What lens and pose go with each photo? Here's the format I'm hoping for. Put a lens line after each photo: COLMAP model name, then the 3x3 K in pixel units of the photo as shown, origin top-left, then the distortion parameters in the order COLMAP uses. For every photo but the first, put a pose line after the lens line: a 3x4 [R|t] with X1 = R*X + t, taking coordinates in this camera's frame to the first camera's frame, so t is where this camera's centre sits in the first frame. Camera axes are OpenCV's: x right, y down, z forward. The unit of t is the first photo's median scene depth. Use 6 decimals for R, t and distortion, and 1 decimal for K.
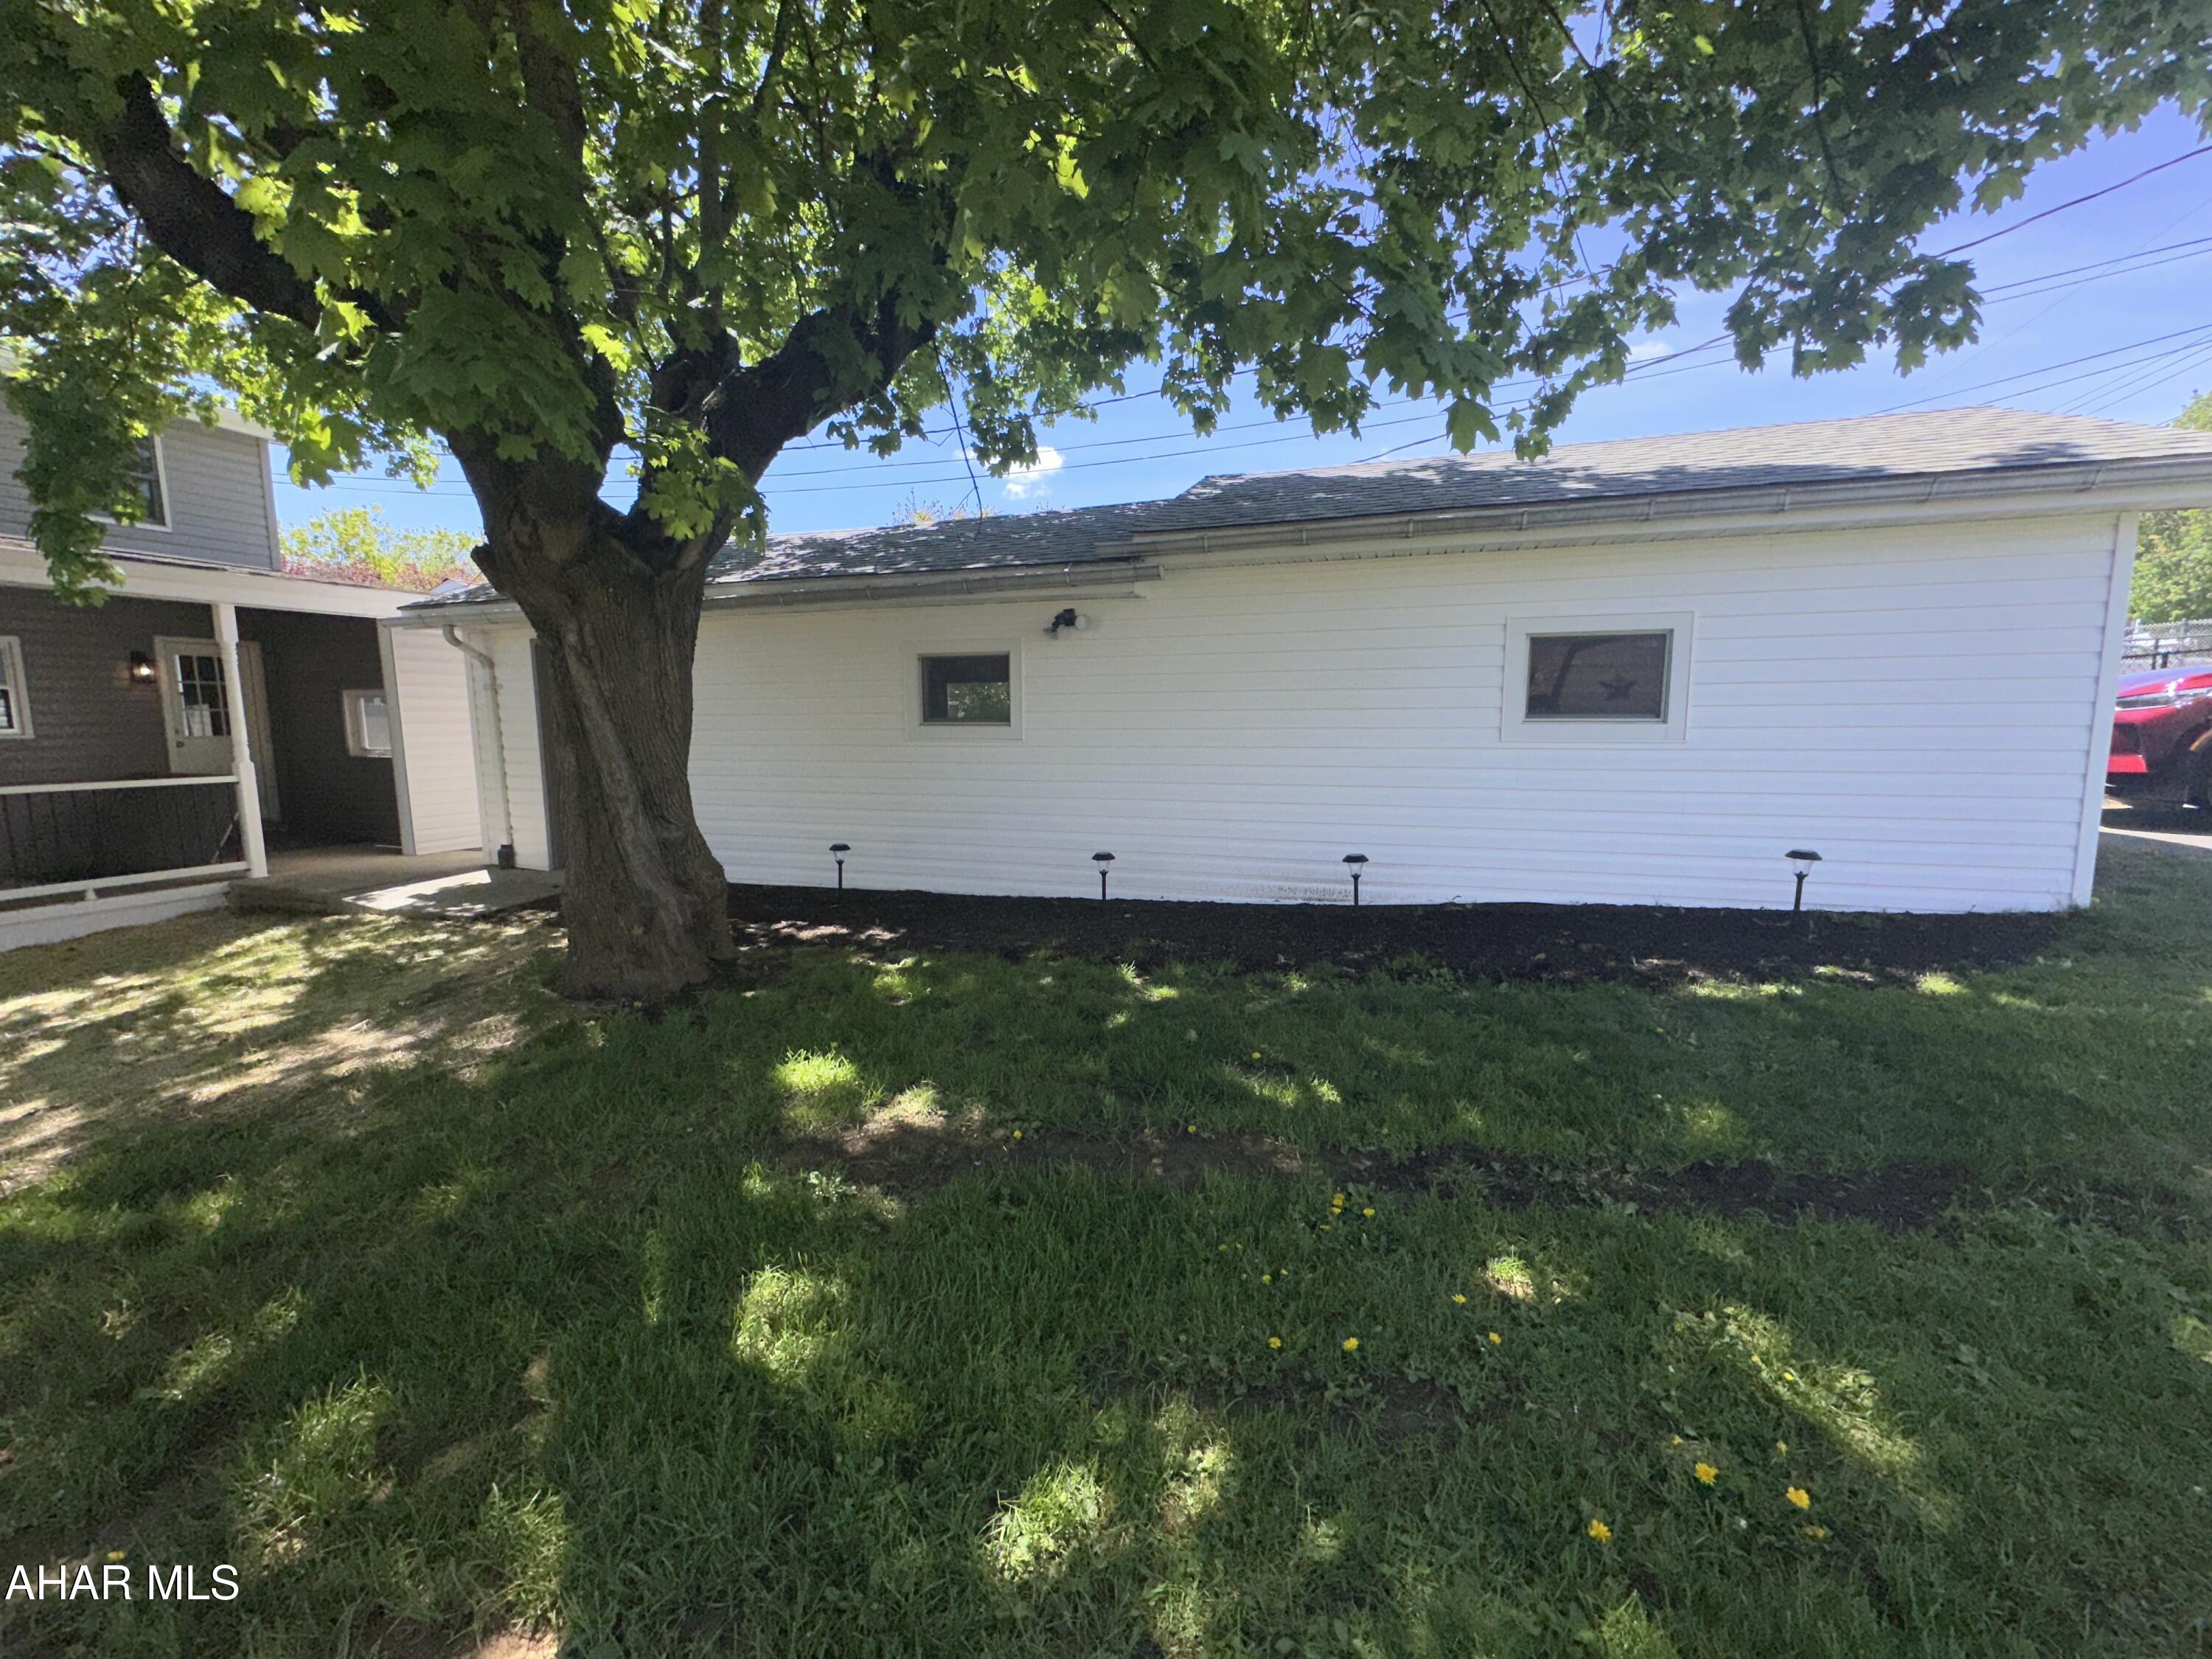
lens RADIAL K [[885.2, 0, 1105.7], [0, 885.2, 830.1], [0, 0, 1]] dist [-0.000903, 0.000490]
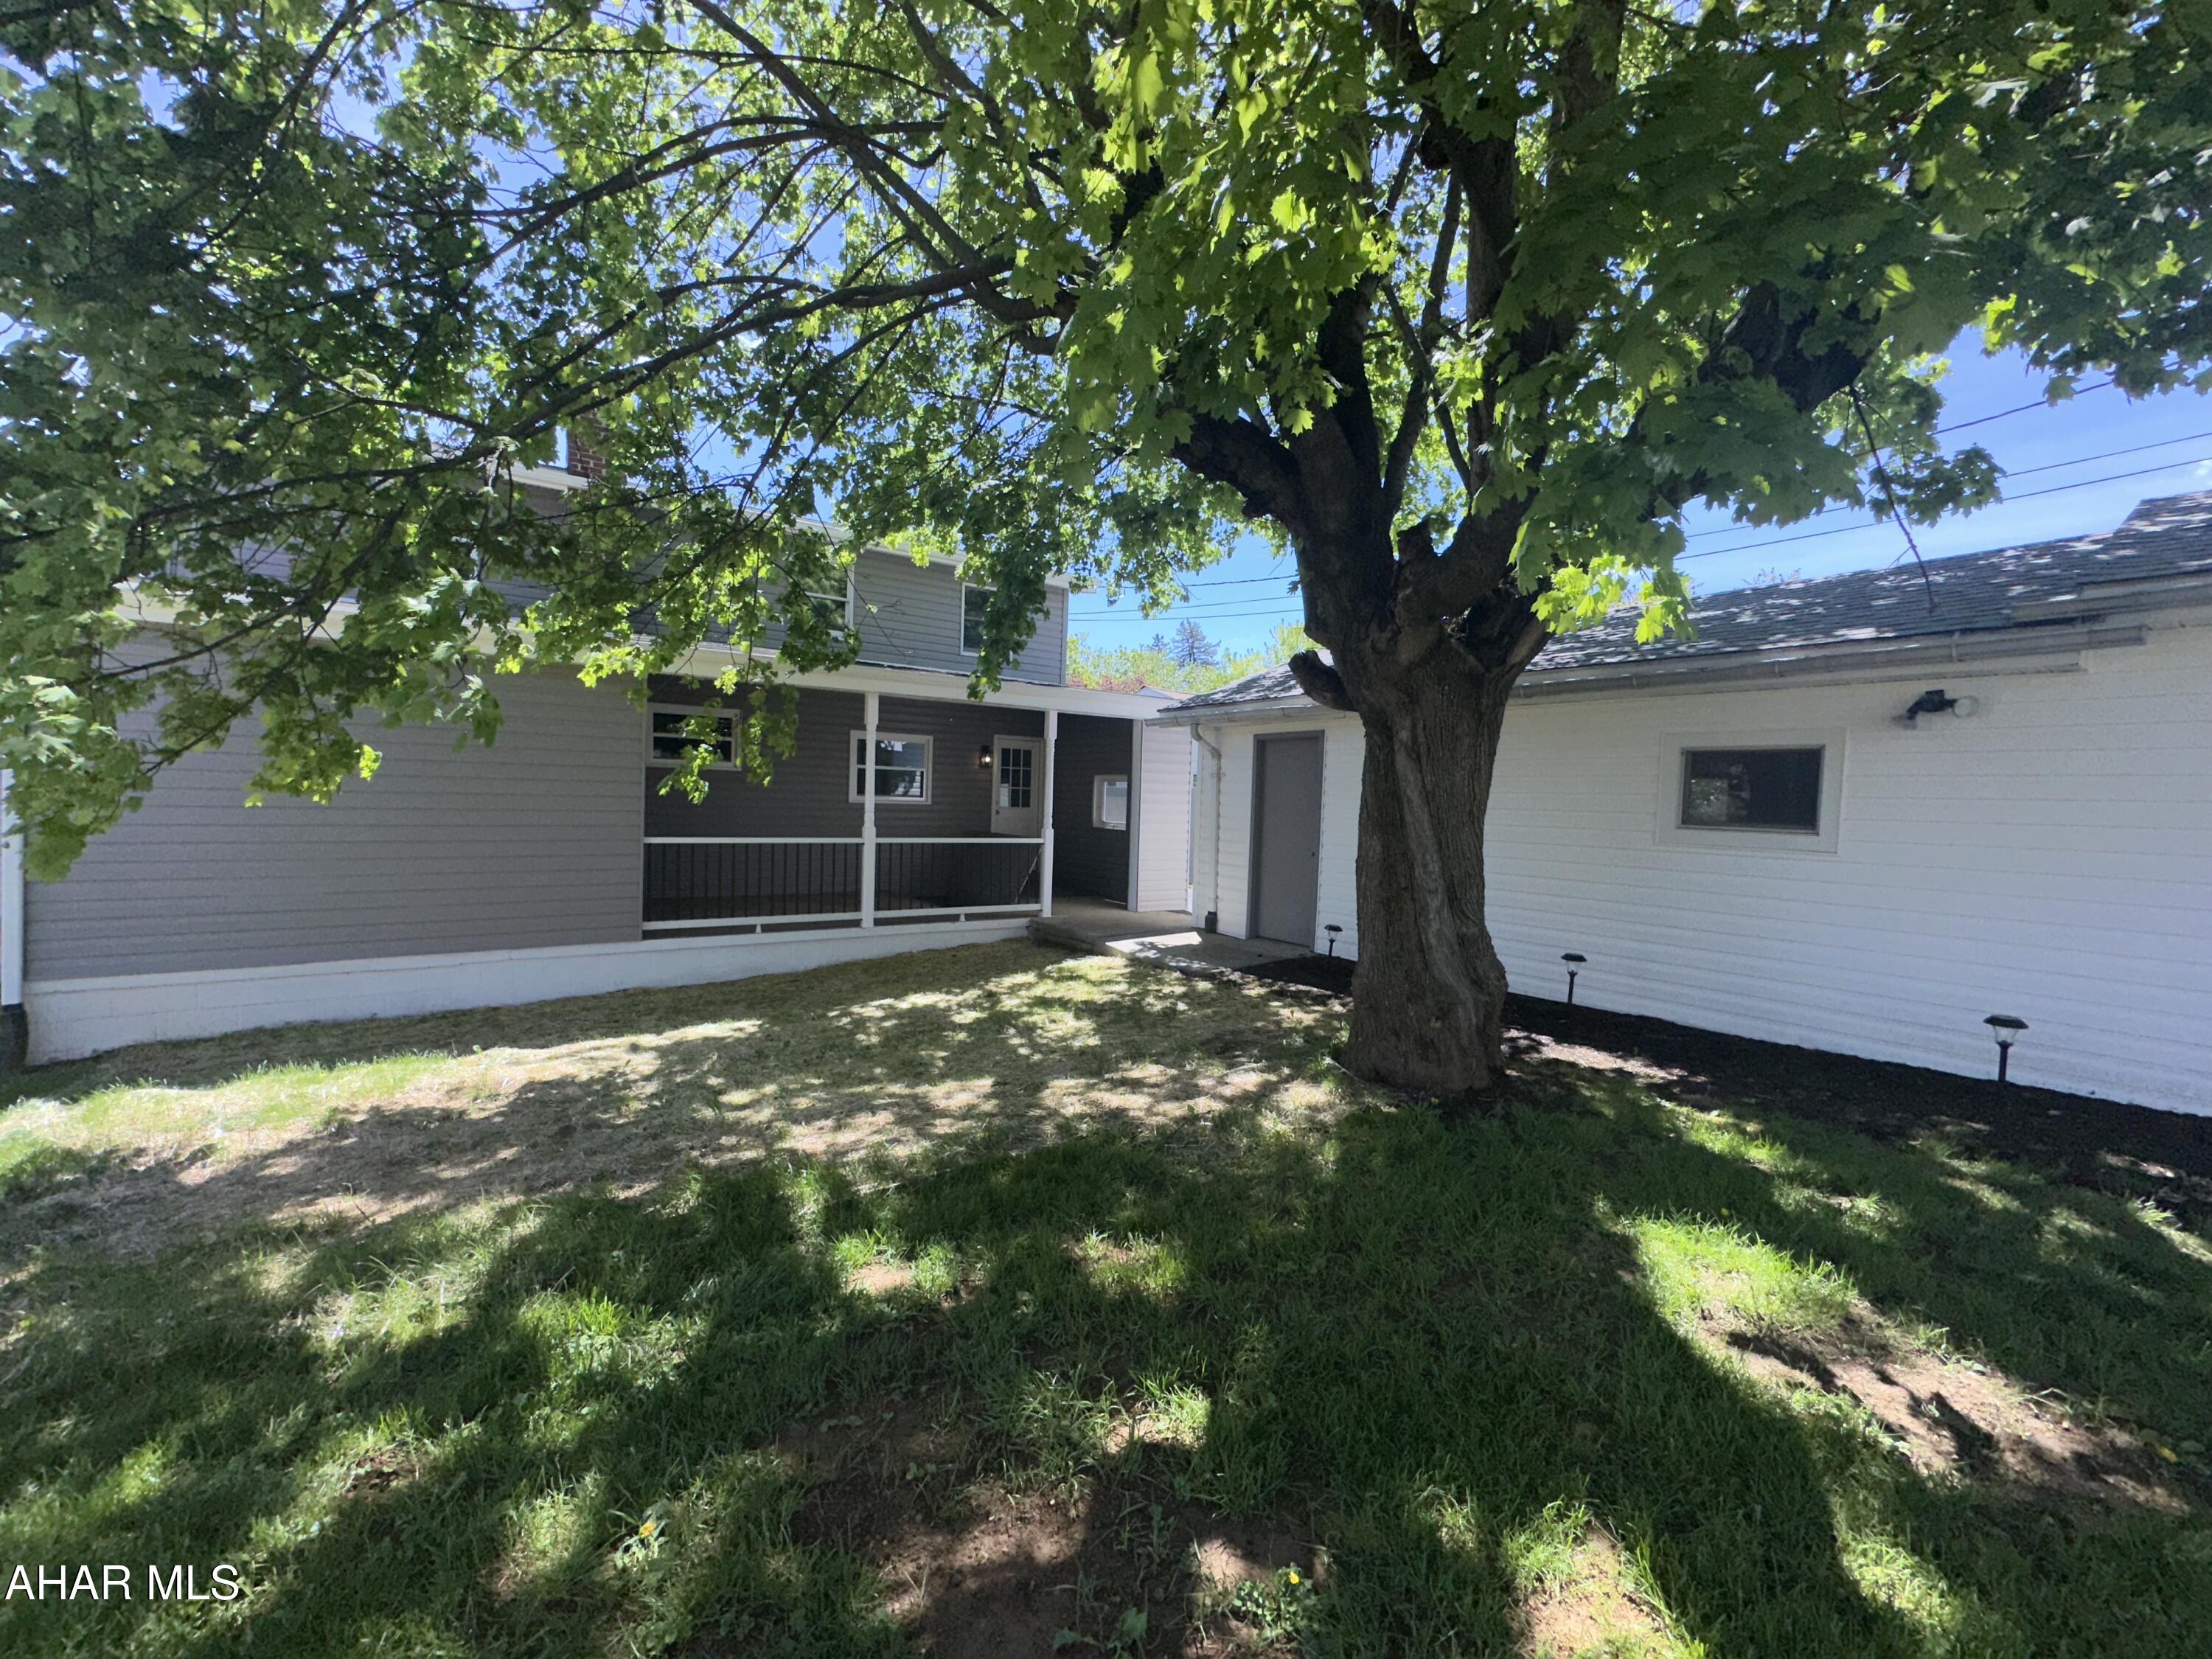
lens RADIAL K [[885.2, 0, 1105.7], [0, 885.2, 830.1], [0, 0, 1]] dist [-0.000903, 0.000490]
pose [[0.815536, 0.053361, -0.576241, -0.176456], [-0.110946, 0.991686, -0.065186, 0.002129], [0.567972, 0.117093, 0.814676, -0.027757]]
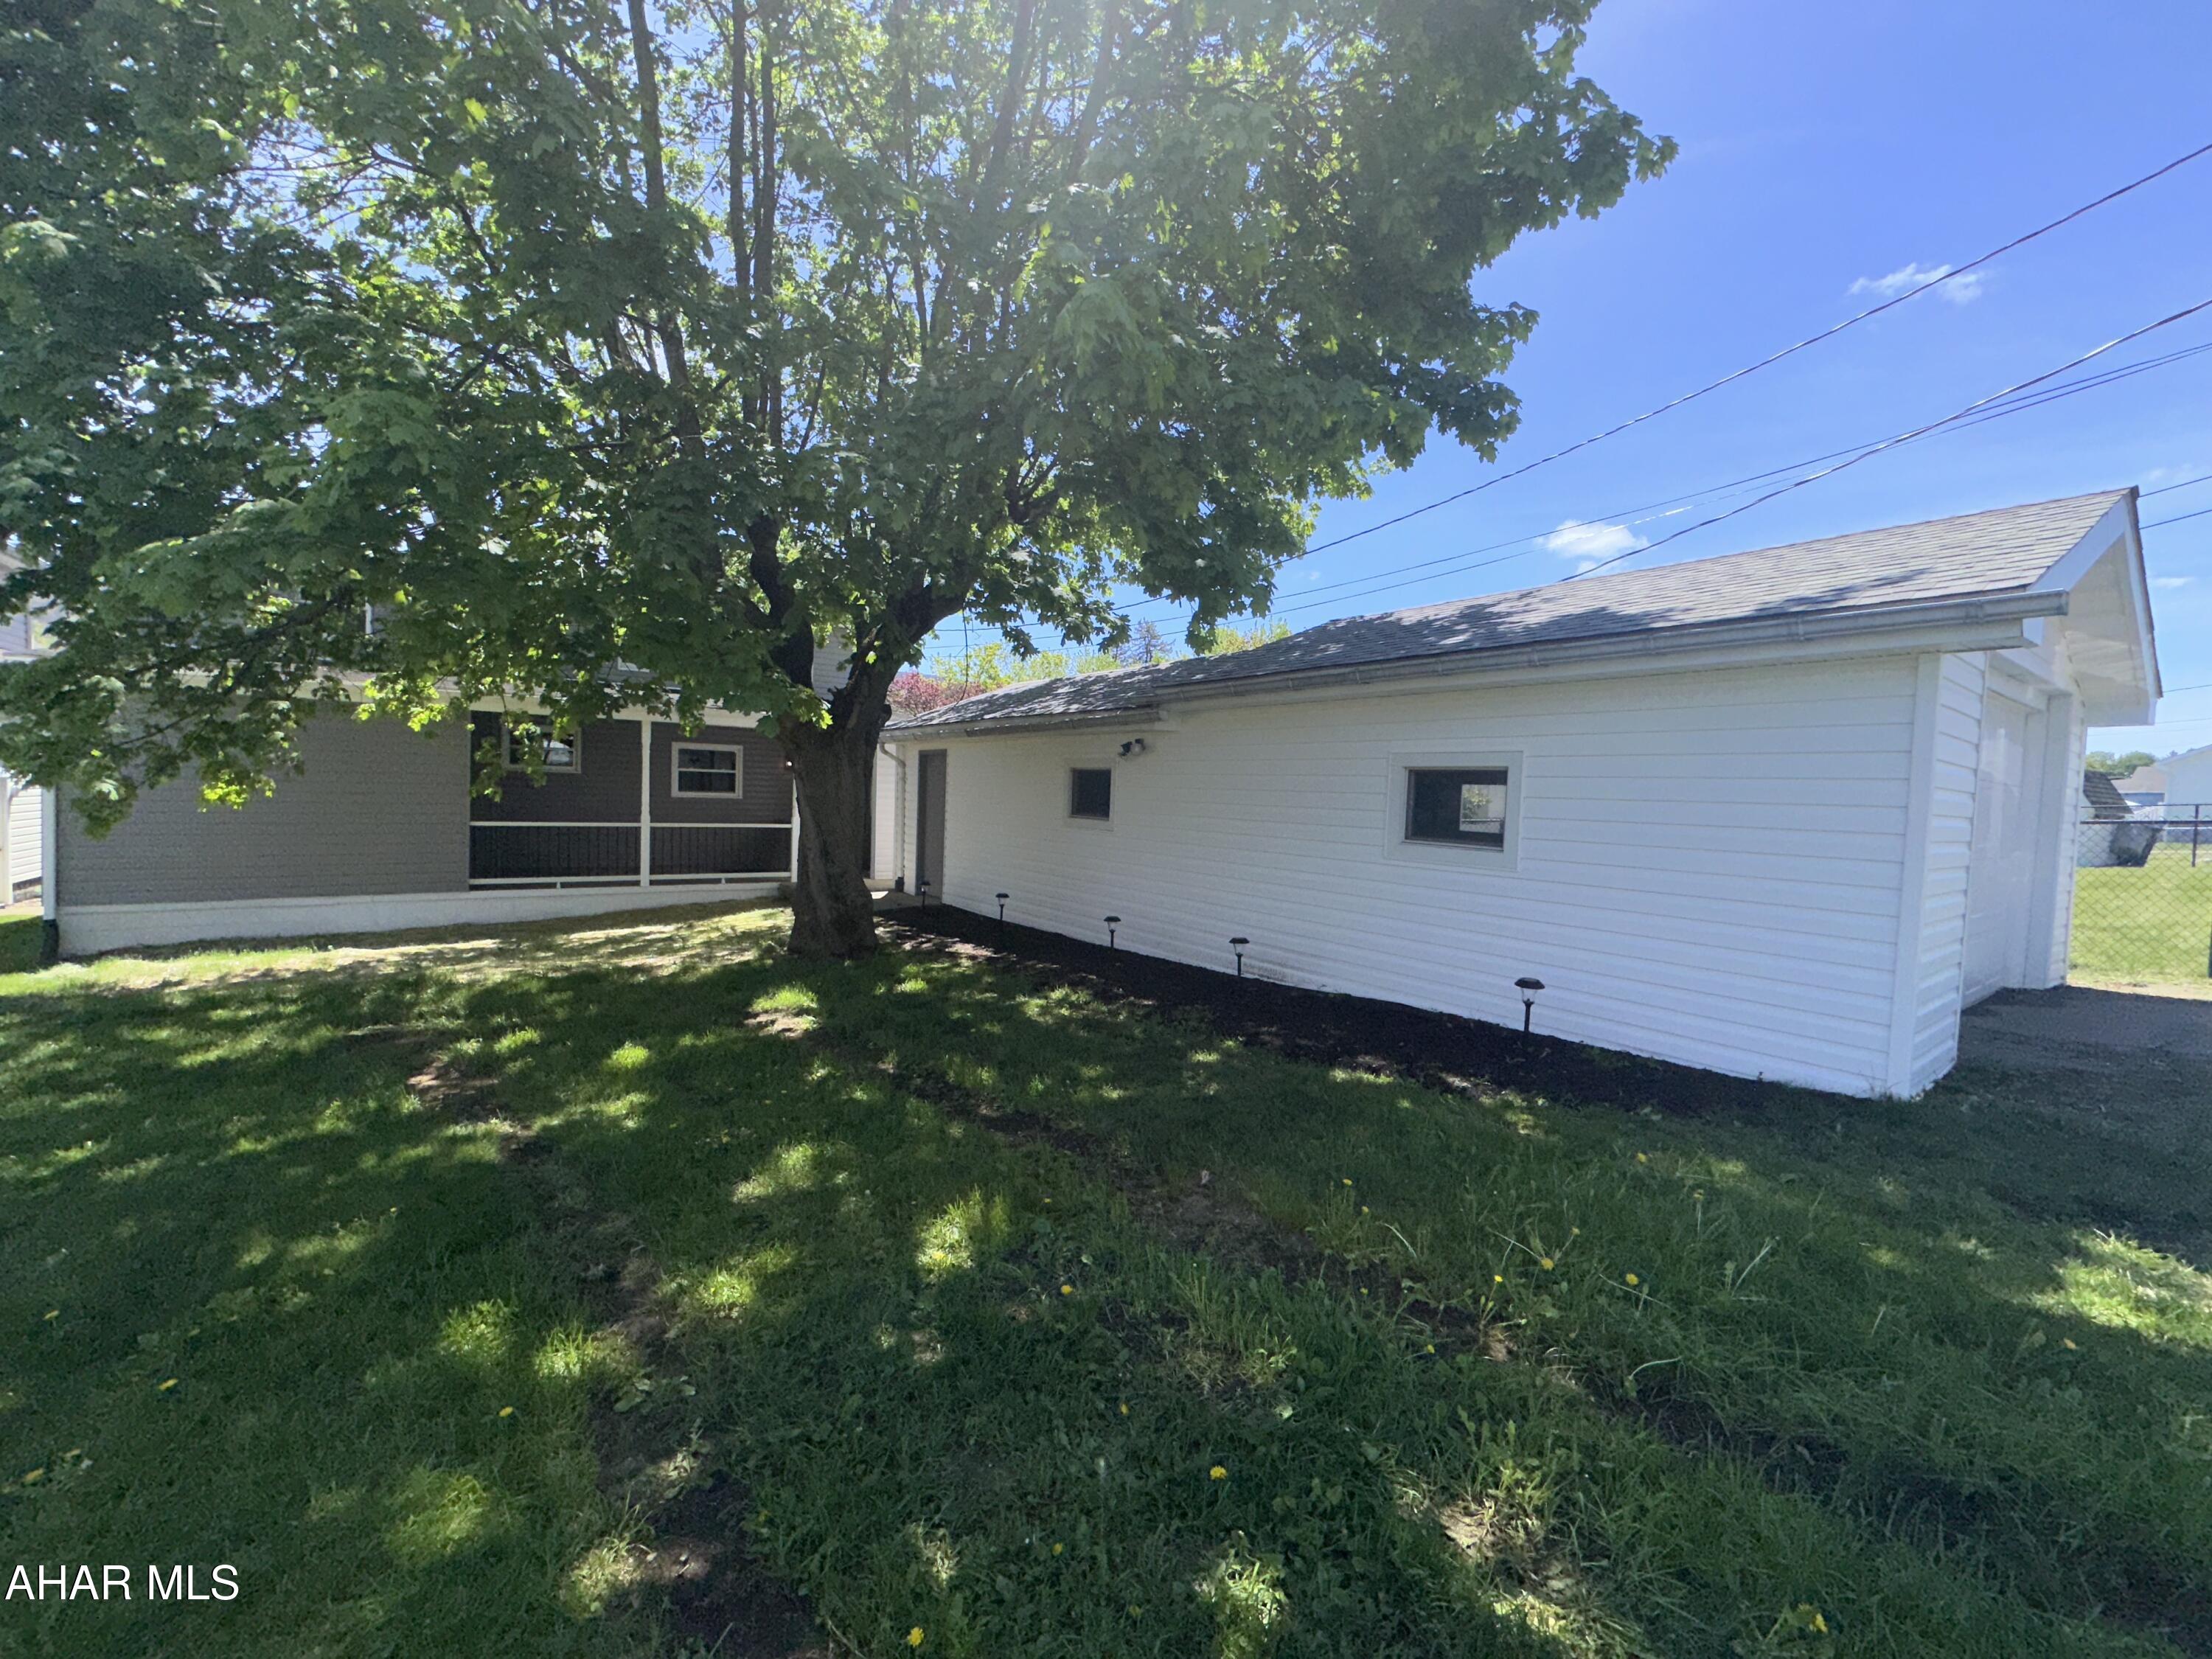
lens RADIAL K [[885.2, 0, 1105.7], [0, 885.2, 830.1], [0, 0, 1]] dist [-0.000903, 0.000490]
pose [[0.821441, 0.059741, -0.567156, 0.686988], [-0.112715, 0.991888, -0.058771, -0.019686], [0.559044, 0.112203, 0.821511, -0.151366]]
